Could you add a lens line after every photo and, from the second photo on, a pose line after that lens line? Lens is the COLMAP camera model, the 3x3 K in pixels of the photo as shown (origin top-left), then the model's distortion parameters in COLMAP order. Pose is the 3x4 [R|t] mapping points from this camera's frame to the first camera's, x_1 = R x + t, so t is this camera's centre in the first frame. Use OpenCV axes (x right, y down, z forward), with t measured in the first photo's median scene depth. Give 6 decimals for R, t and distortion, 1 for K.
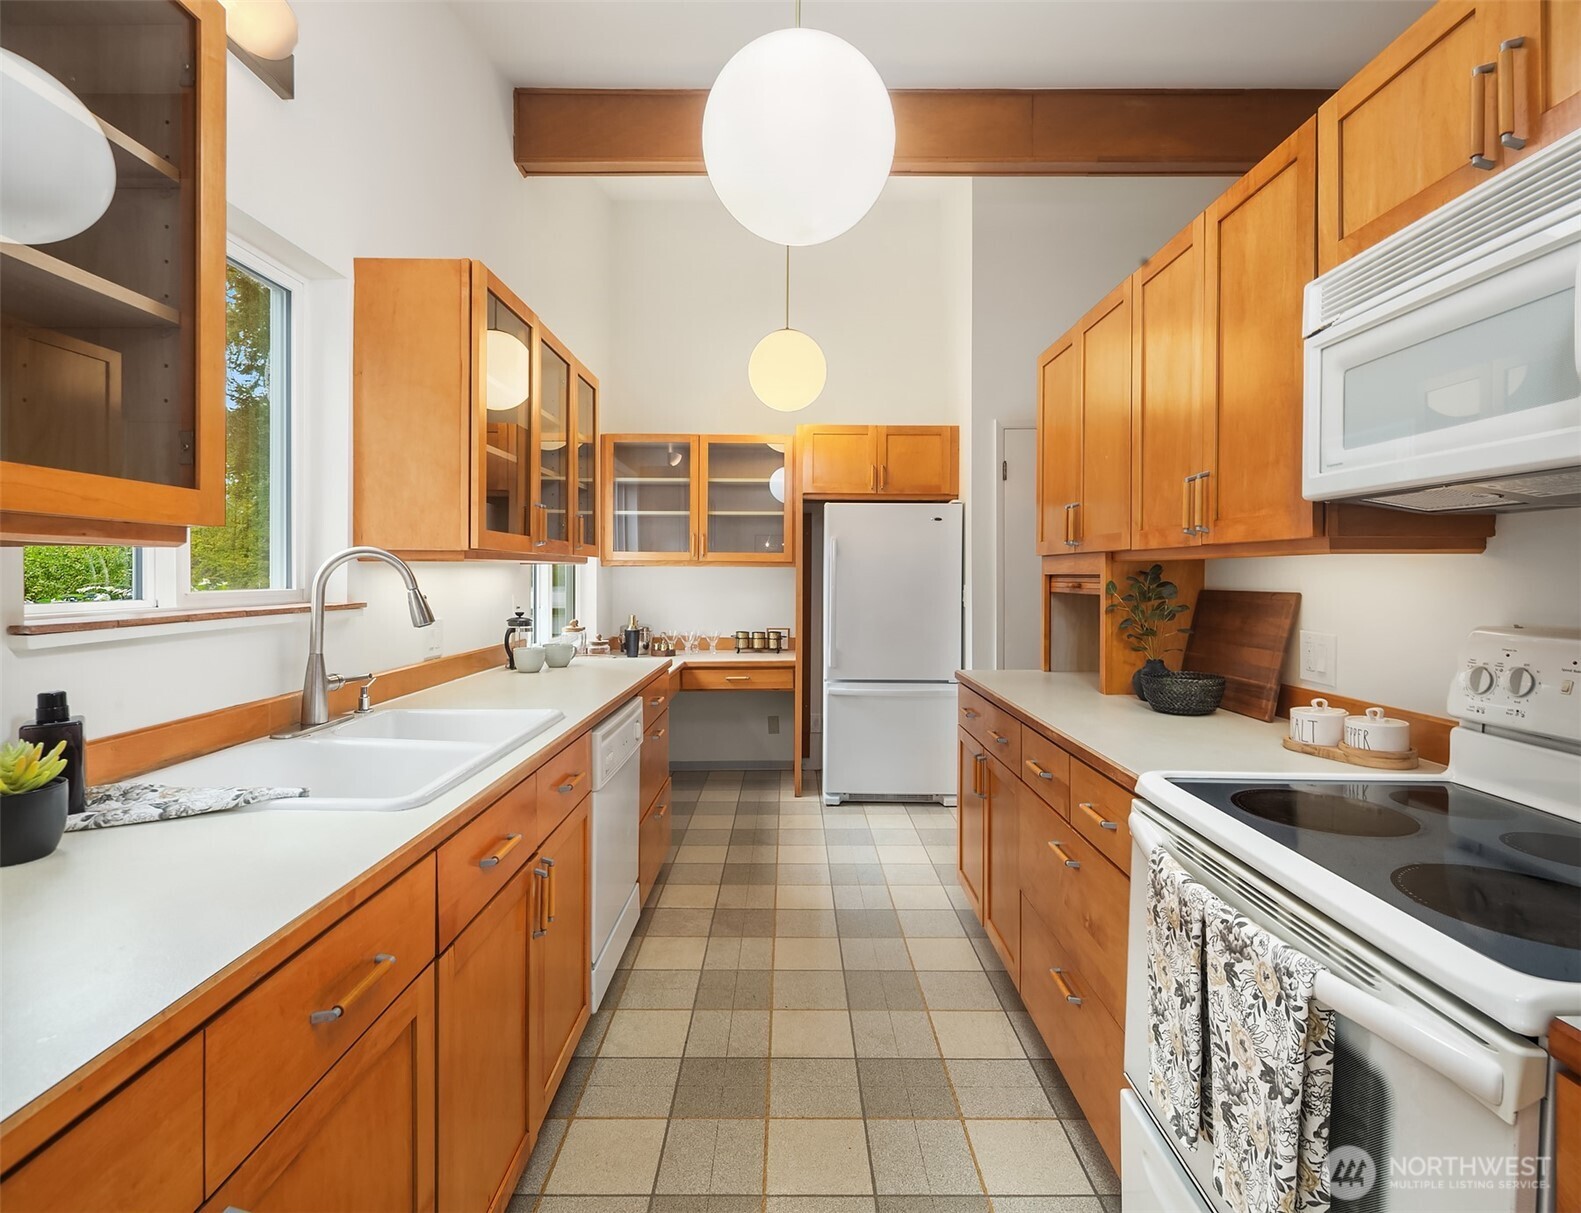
lens RADIAL K [[778.4, 0, 790.3], [0, 778.4, 575.6], [0, 0, 1]] dist [0.023485, -0.013502]
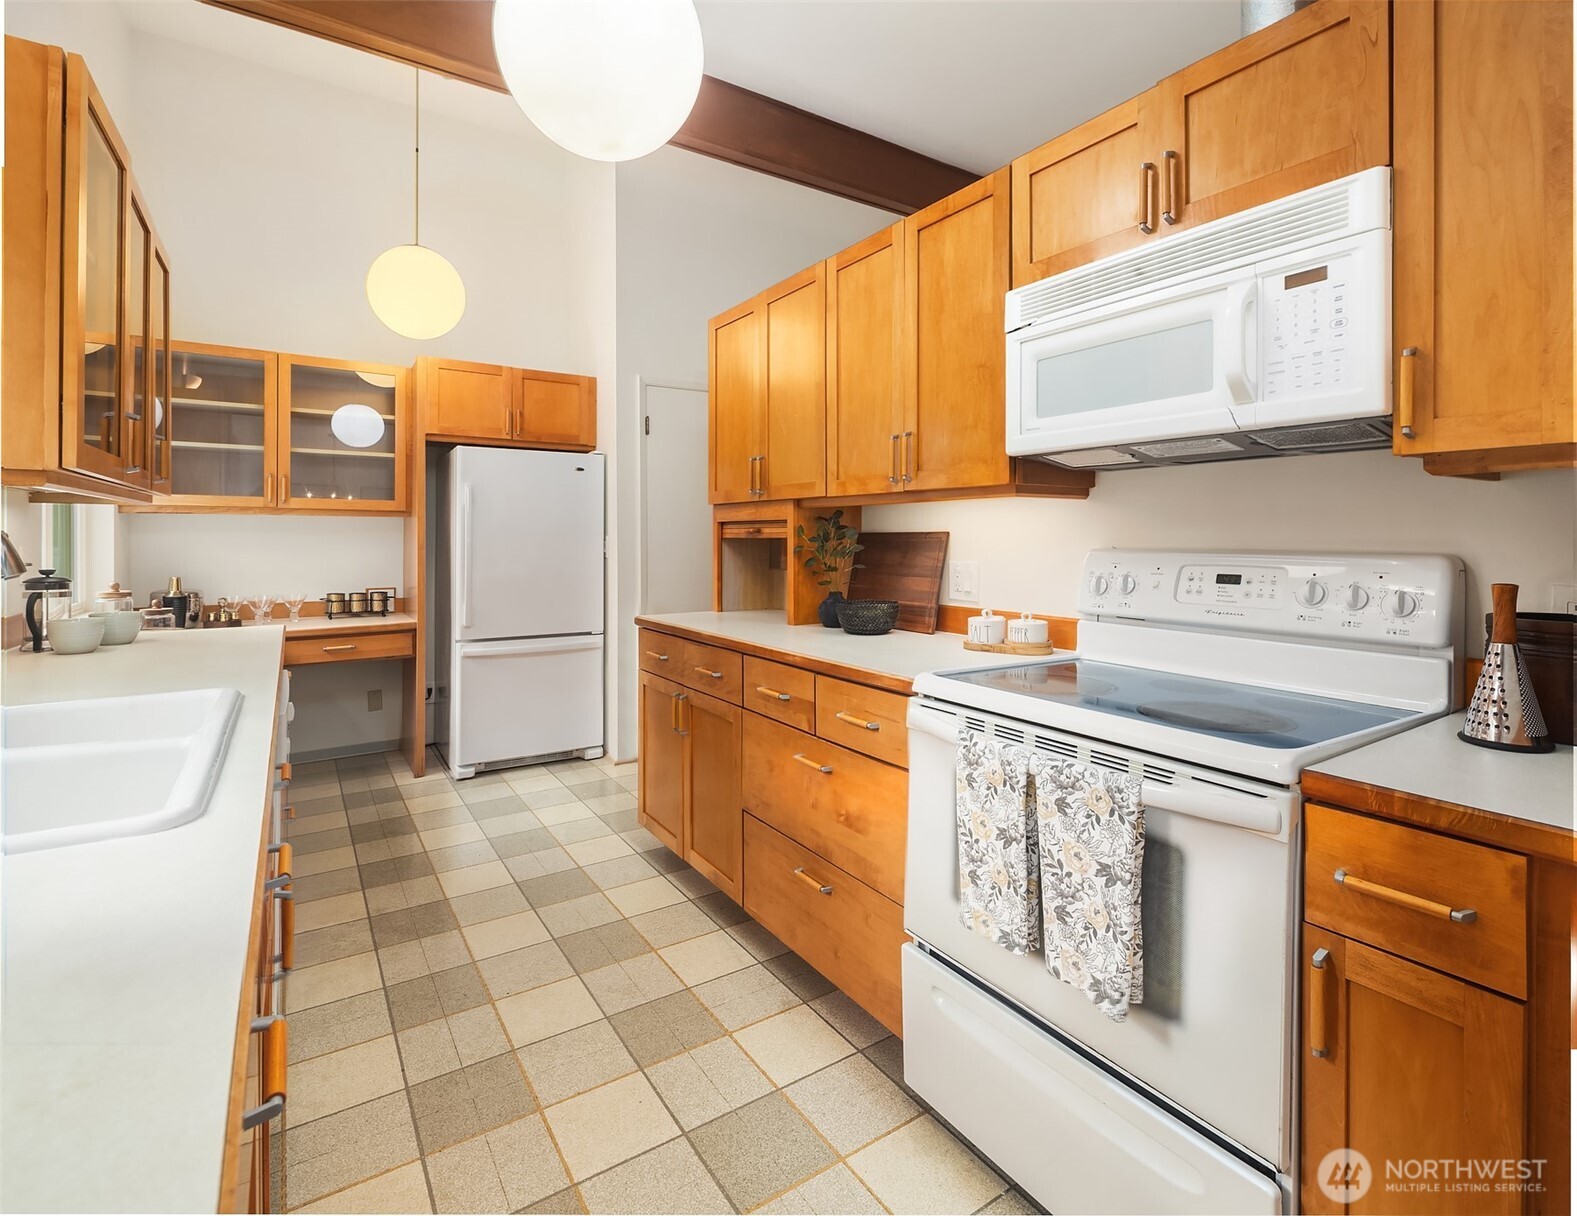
lens RADIAL K [[768.7, 0, 789.2], [0, 768.7, 530.3], [0, 0, 1]] dist [0.012634, -0.007030]
pose [[0.836985, 0.002755, 0.547219, -0.232663], [0.002314, 0.999961, -0.008574, 0.026262], [-0.547221, 0.008442, 0.836946, 0.076647]]
